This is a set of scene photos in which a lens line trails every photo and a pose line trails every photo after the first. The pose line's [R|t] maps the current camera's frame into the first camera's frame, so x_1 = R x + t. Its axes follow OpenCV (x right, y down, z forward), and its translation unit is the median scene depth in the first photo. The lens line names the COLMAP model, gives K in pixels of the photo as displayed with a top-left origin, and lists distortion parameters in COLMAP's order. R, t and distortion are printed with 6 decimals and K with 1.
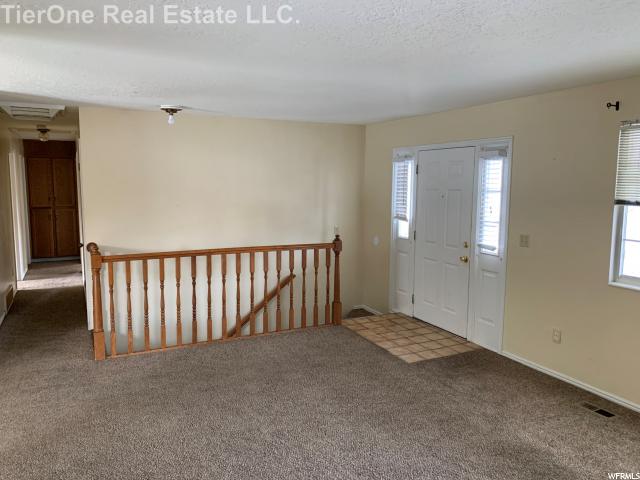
lens RADIAL K [[492.9, 0, 320.0], [0, 492.9, 240.0], [0, 0, 1]] dist [0.035815, -0.022296]
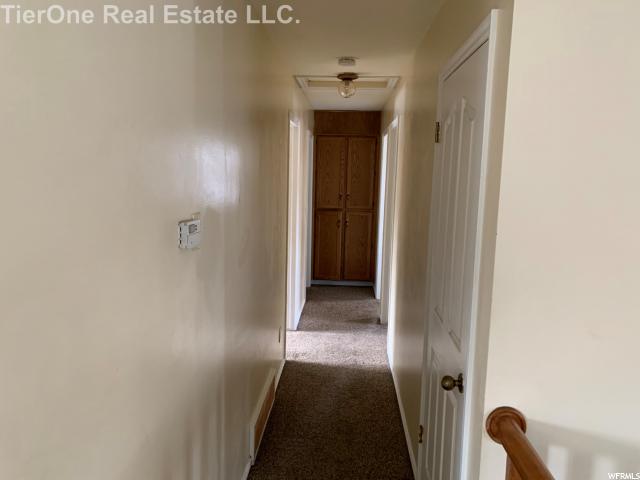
lens RADIAL K [[492.9, 0, 320.0], [0, 492.9, 240.0], [0, 0, 1]] dist [0.035815, -0.022296]
pose [[0.868253, 0.081700, -0.489349, -0.370204], [-0.073886, 0.996642, 0.035299, -0.073498], [0.490590, 0.005507, 0.871373, 0.631729]]
